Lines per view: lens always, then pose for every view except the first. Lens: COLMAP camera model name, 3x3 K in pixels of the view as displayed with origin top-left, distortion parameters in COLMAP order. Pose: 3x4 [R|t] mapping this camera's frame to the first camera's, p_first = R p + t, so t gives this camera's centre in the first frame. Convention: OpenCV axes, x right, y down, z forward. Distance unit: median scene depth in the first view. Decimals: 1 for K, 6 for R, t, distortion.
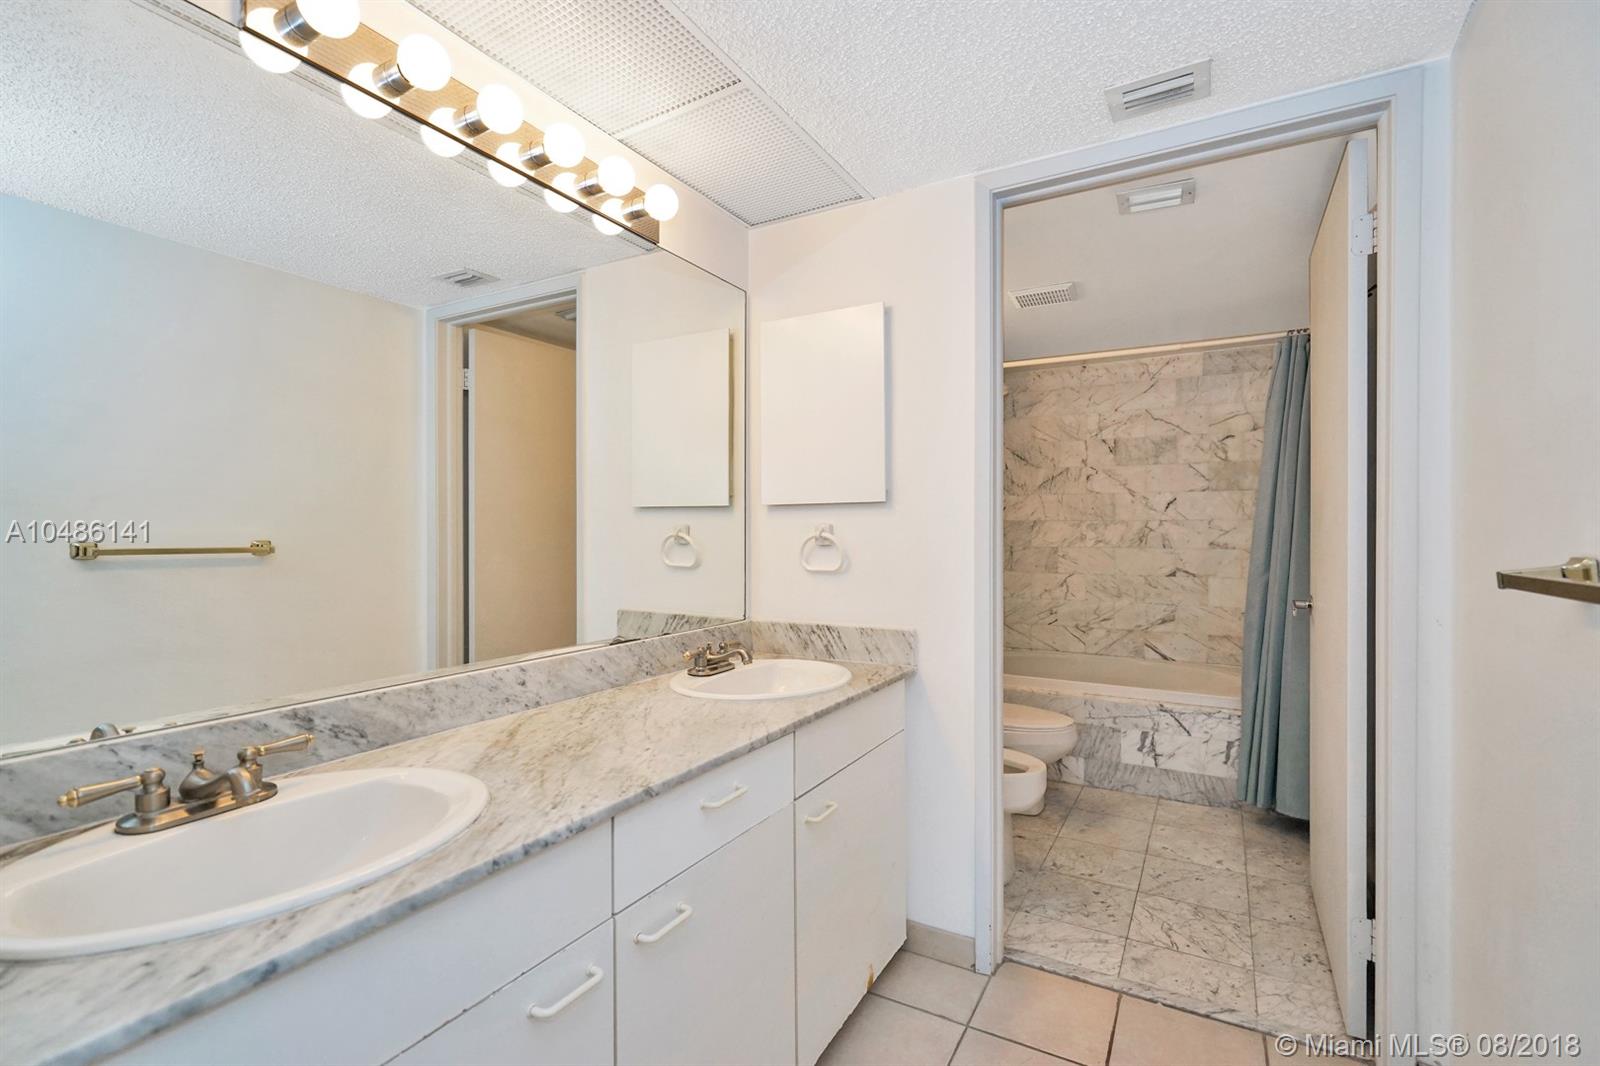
lens RADIAL K [[725.3, 0, 800.0], [0, 725.3, 533.0], [0, 0, 1]] dist [-0.000765, 0.000644]
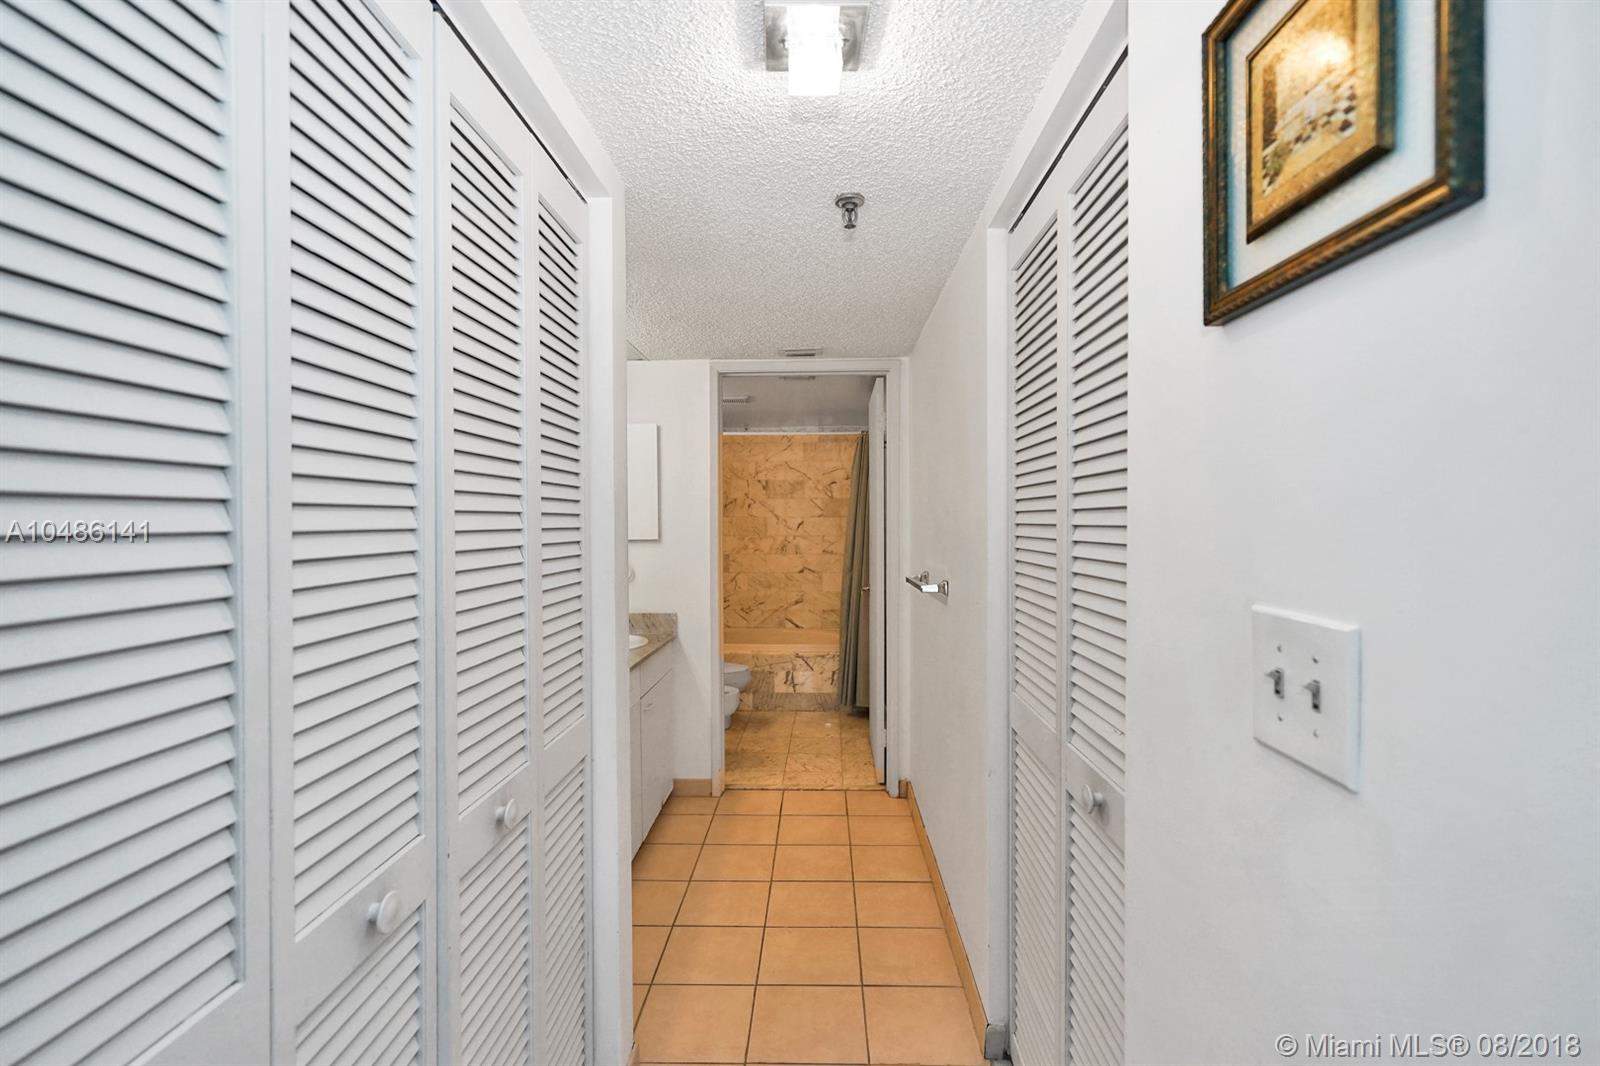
lens RADIAL K [[725.3, 0, 800.0], [0, 725.3, 533.0], [0, 0, 1]] dist [-0.000765, 0.000644]
pose [[0.885947, -0.007744, 0.463722, -0.245578], [0.004157, 0.999953, 0.008758, -0.046503], [-0.463768, -0.005831, 0.885938, -0.437456]]
